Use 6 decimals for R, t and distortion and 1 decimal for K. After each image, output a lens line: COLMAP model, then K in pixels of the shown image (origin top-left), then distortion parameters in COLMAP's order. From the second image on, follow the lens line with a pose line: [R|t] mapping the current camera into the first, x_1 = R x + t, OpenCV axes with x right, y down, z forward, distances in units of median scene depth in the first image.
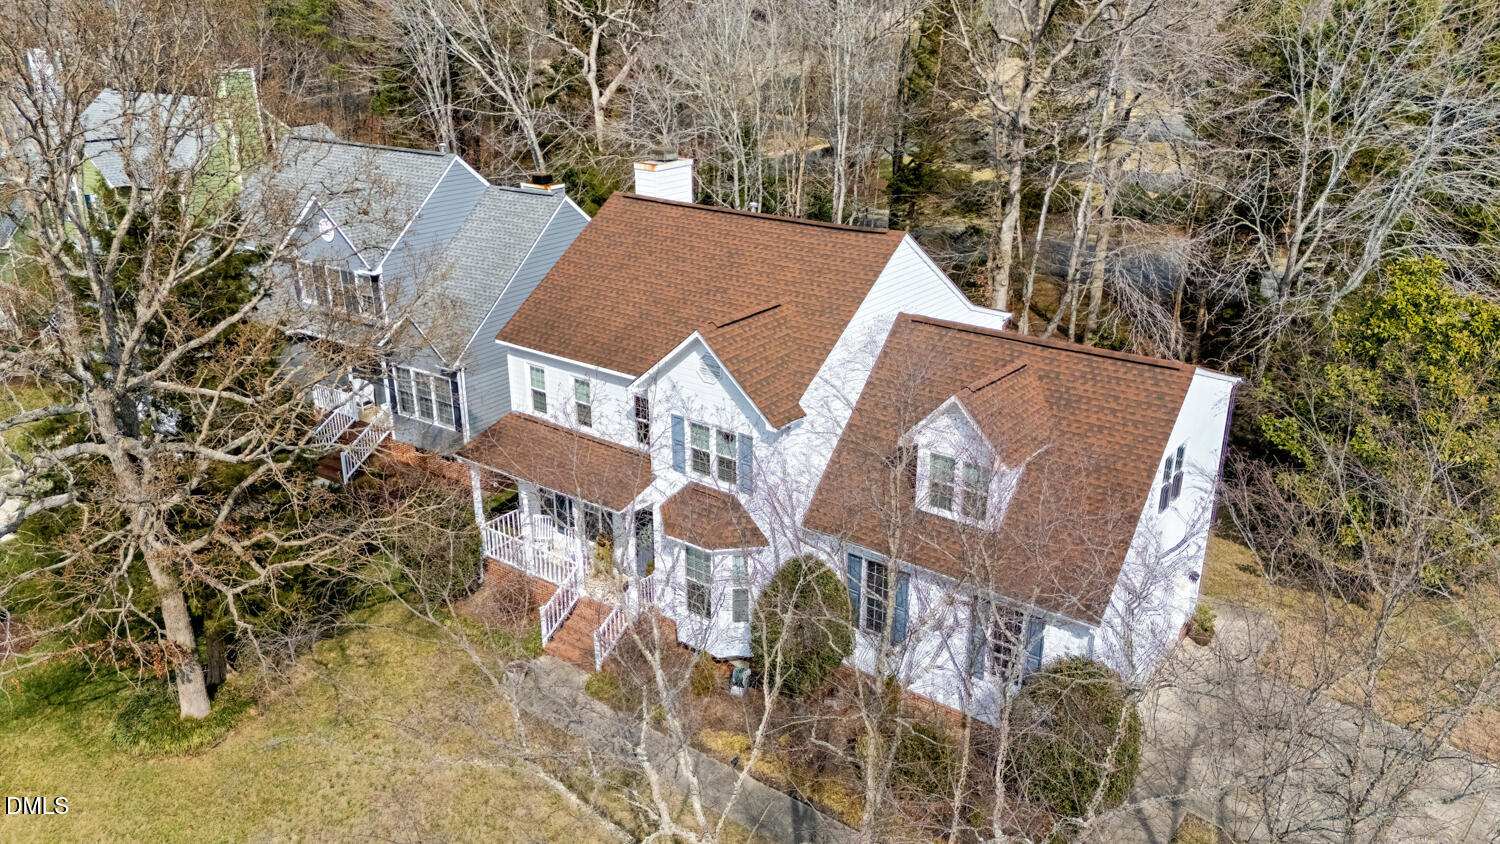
lens RADIAL K [[1109.8, 0, 750.0], [0, 1109.8, 422.0], [0, 0, 1]] dist [0.059773, -0.054246]
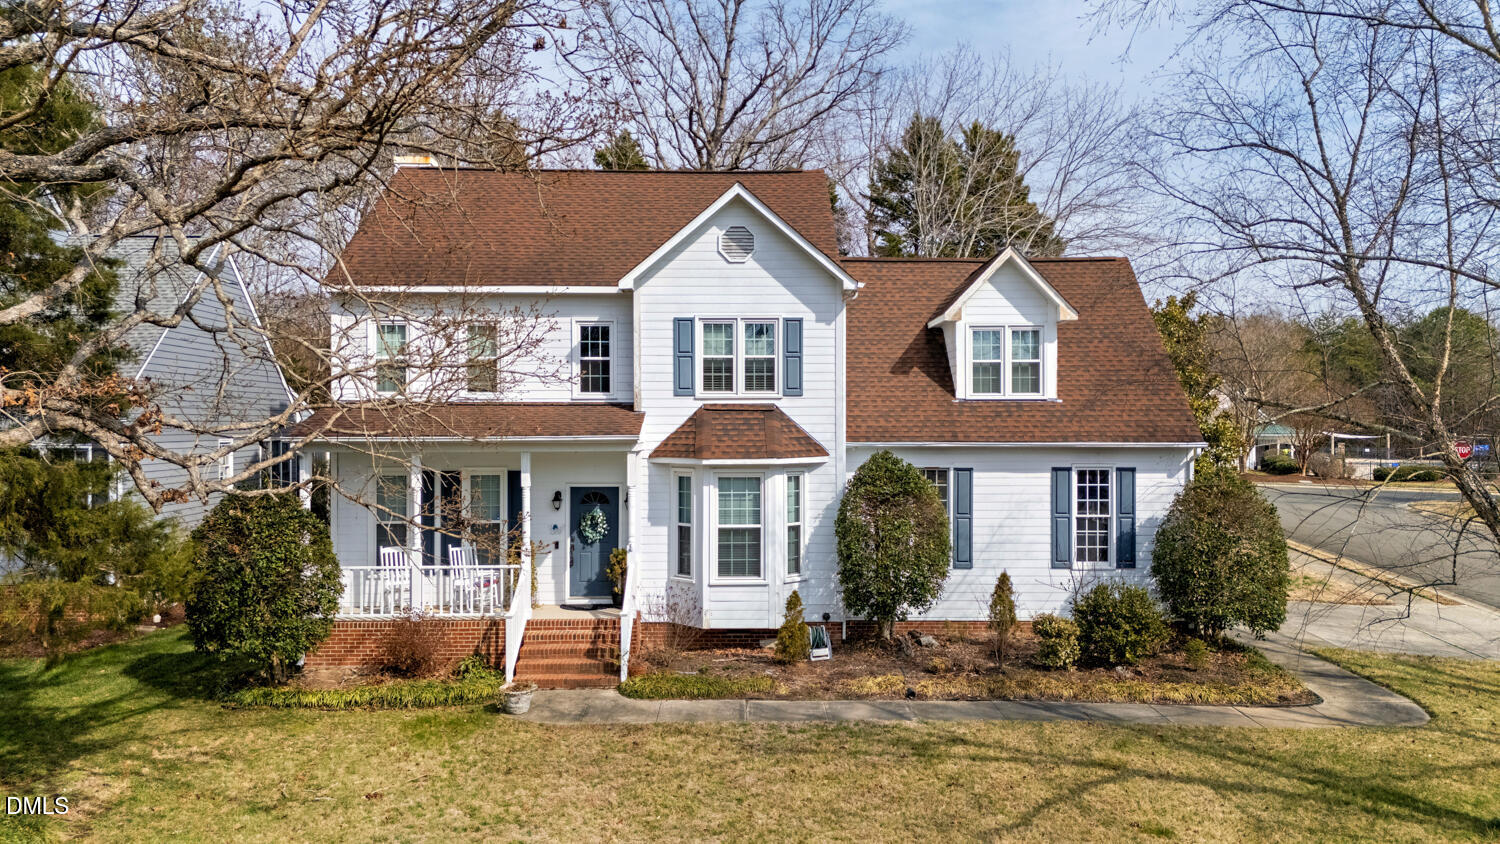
lens RADIAL K [[1109.8, 0, 750.0], [0, 1109.8, 422.0], [0, 0, 1]] dist [0.059773, -0.054246]
pose [[0.781490, 0.003683, 0.623907, -0.522902], [0.219594, 0.934375, -0.280574, 0.296337], [-0.583996, 0.356272, 0.729396, 0.422627]]
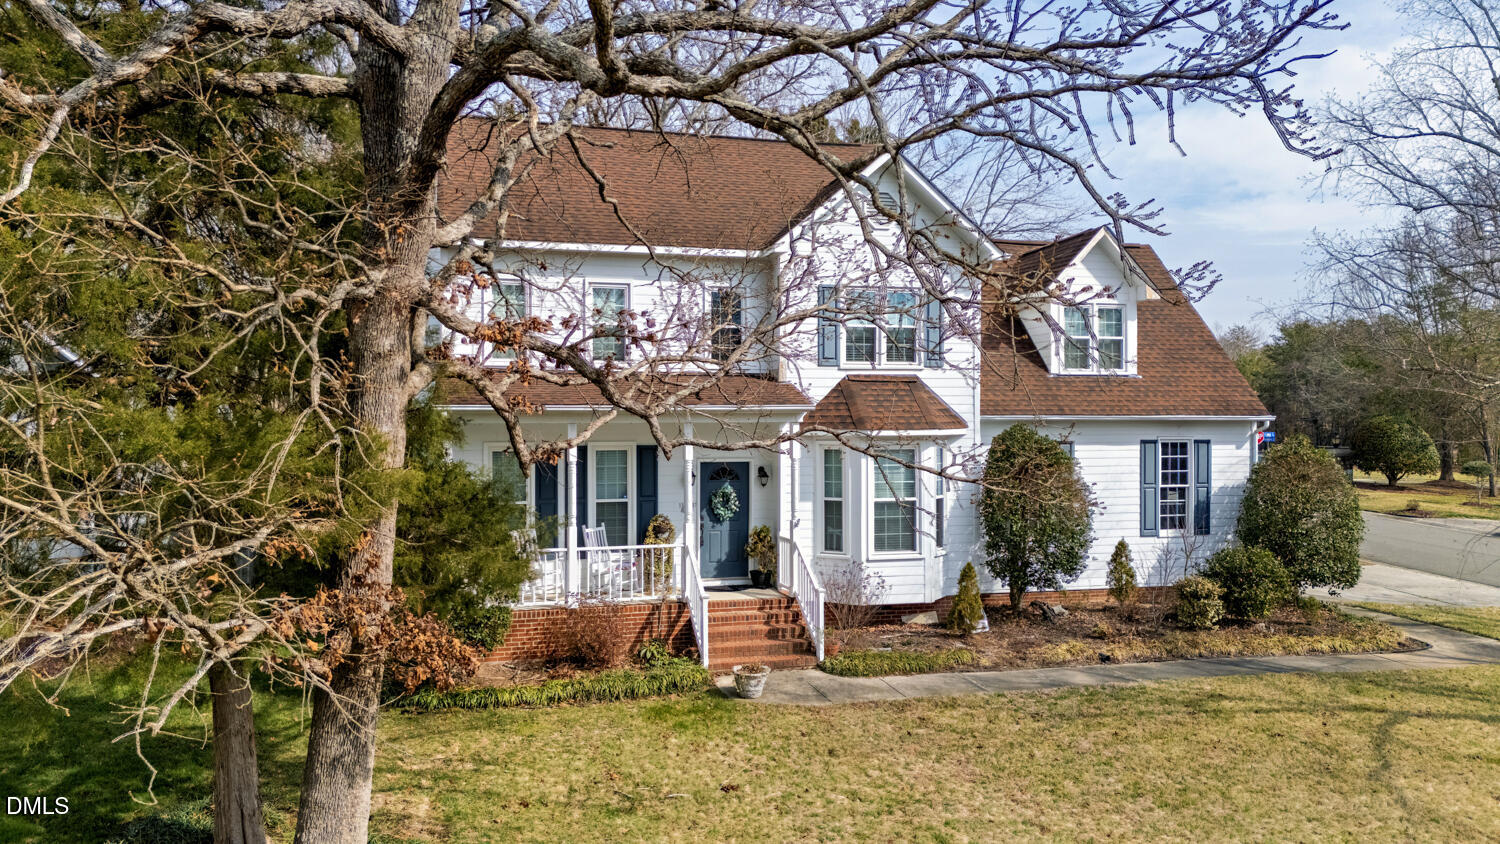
lens RADIAL K [[1109.8, 0, 750.0], [0, 1109.8, 422.0], [0, 0, 1]] dist [0.059773, -0.054246]
pose [[0.605218, 0.002222, 0.796057, -0.708603], [0.281880, 0.934608, -0.216913, 0.232848], [-0.744483, 0.355672, 0.565015, 0.643617]]
